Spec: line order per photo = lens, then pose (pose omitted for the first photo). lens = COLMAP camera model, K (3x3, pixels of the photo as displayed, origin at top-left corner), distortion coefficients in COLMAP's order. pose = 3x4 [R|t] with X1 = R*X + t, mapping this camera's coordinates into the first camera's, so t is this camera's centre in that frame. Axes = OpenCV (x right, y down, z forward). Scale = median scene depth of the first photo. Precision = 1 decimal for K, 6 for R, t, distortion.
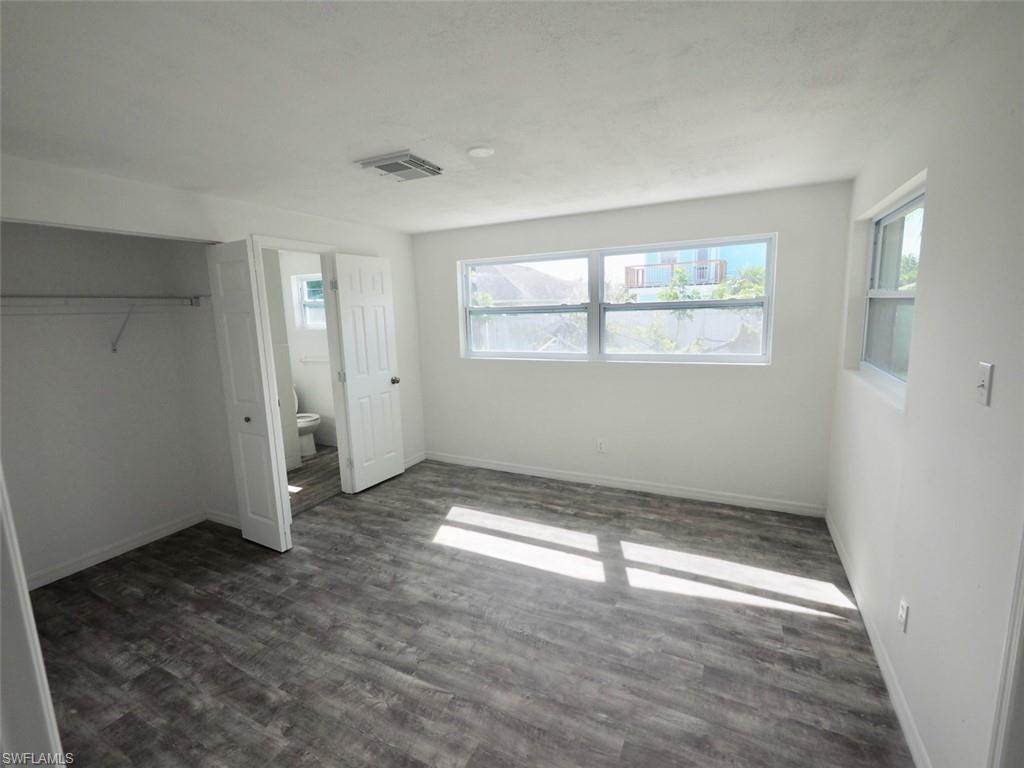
lens RADIAL K [[452.4, 0, 513.6], [0, 452.4, 379.9], [0, 0, 1]] dist [0.000806, 0.000225]
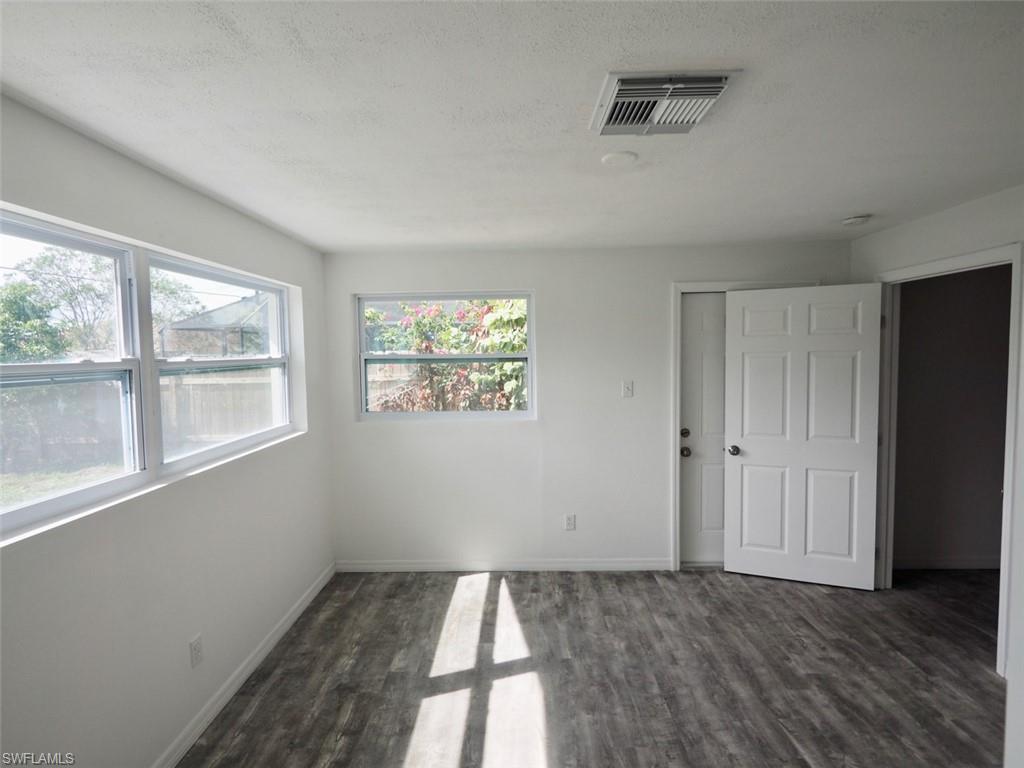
lens RADIAL K [[560.1, 0, 512.0], [0, 560.1, 384.0], [0, 0, 1]] dist [-0.001933, 0.000488]
pose [[-0.434886, -0.014304, 0.900372, -0.807011], [0.166523, 0.981351, 0.096023, -0.211613], [-0.884954, 0.191692, -0.424394, 1.558944]]
